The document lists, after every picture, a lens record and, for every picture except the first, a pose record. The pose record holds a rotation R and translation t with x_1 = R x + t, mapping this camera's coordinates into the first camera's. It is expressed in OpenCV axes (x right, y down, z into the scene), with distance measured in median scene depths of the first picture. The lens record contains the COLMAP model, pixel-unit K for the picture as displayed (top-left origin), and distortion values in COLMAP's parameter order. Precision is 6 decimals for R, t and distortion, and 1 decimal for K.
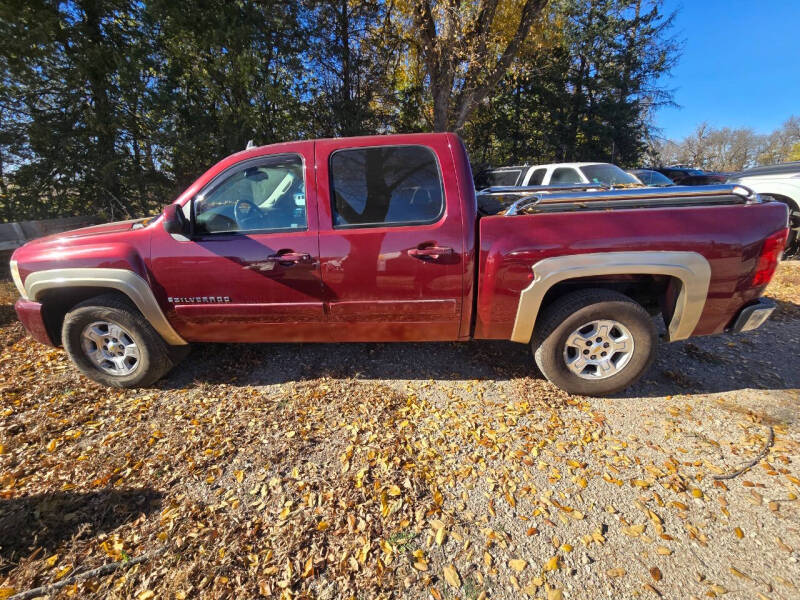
lens RADIAL K [[327.3, 0, 403.2], [0, 327.3, 298.0], [0, 0, 1]] dist [-0.001759, 0.000898]
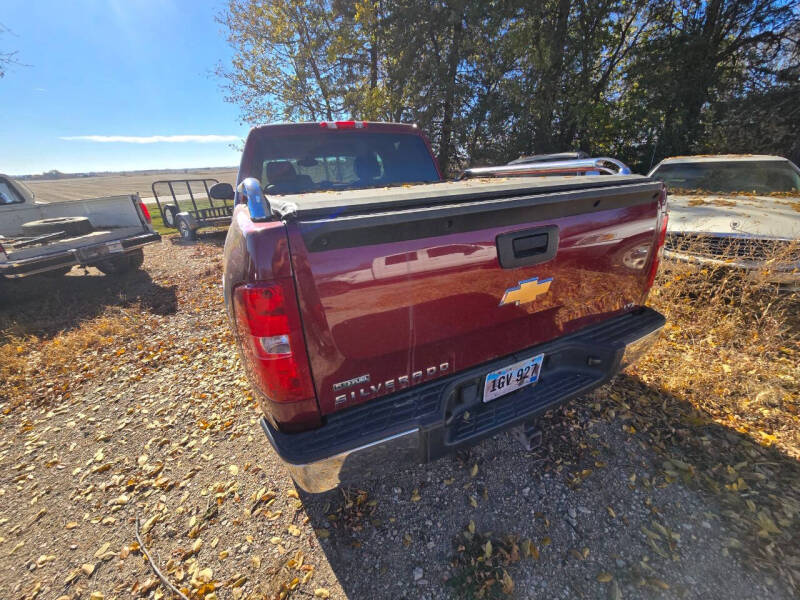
lens RADIAL K [[326.8, 0, 400.3], [0, 326.8, 299.3], [0, 0, 1]] dist [-0.002414, 0.000399]
pose [[0.492119, 0.319617, -0.809730, 1.403529], [-0.249234, 0.942953, 0.220730, -0.297163], [0.834087, 0.093187, 0.543705, 0.809032]]
